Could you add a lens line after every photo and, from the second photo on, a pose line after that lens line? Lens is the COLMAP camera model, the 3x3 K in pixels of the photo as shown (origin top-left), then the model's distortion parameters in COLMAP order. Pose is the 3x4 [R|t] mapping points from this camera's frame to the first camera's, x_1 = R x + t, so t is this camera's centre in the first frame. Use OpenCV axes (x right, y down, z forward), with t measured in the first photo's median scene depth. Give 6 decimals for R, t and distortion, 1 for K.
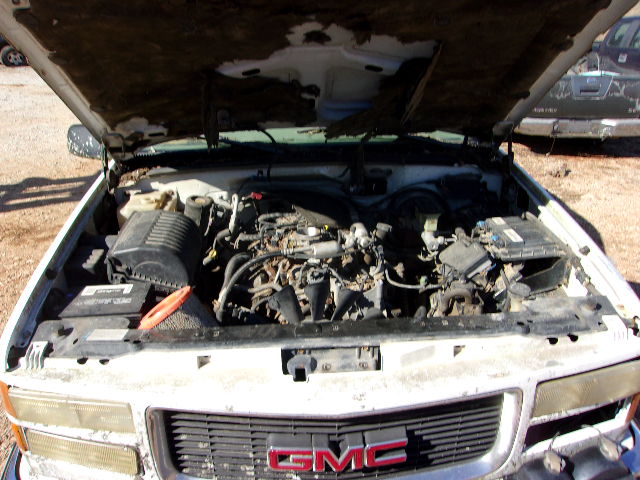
lens RADIAL K [[505.0, 0, 320.0], [0, 505.0, 240.0], [0, 0, 1]] dist [0.002981, 0.002121]
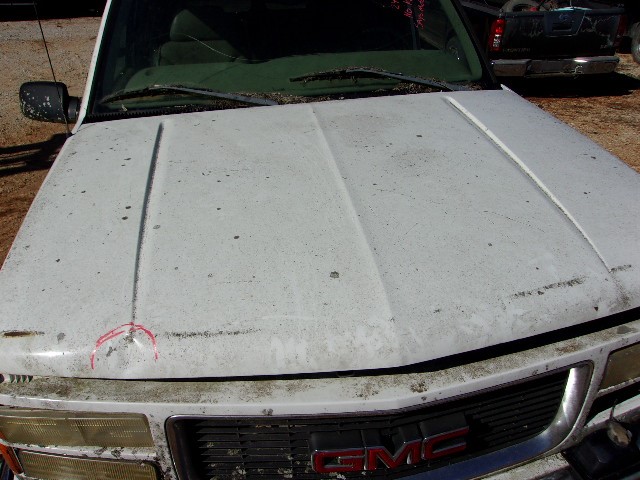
lens RADIAL K [[505.0, 0, 320.0], [0, 505.0, 240.0], [0, 0, 1]] dist [0.002981, 0.002121]
pose [[0.995932, -0.062851, 0.064572, -0.115721], [0.056781, 0.994148, 0.091896, -0.023948], [-0.069970, -0.087856, 0.993673, 0.162730]]
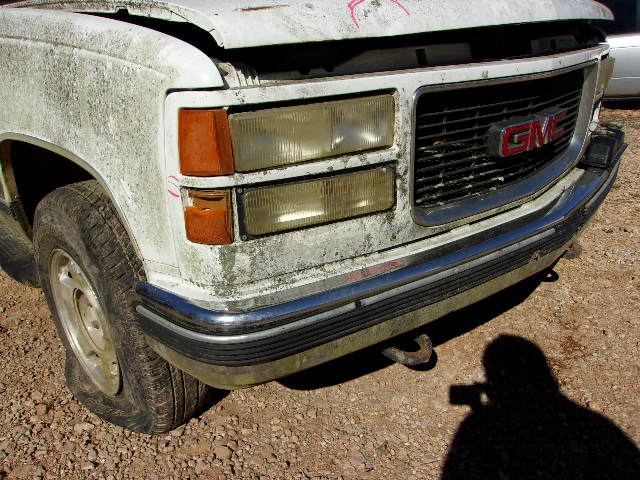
lens RADIAL K [[505.0, 0, 320.0], [0, 505.0, 240.0], [0, 0, 1]] dist [0.002981, 0.002121]
pose [[0.771272, -0.257764, 0.581977, -0.931518], [0.293948, 0.955233, 0.033526, 0.451913], [-0.564566, 0.145213, 0.812514, 0.416915]]
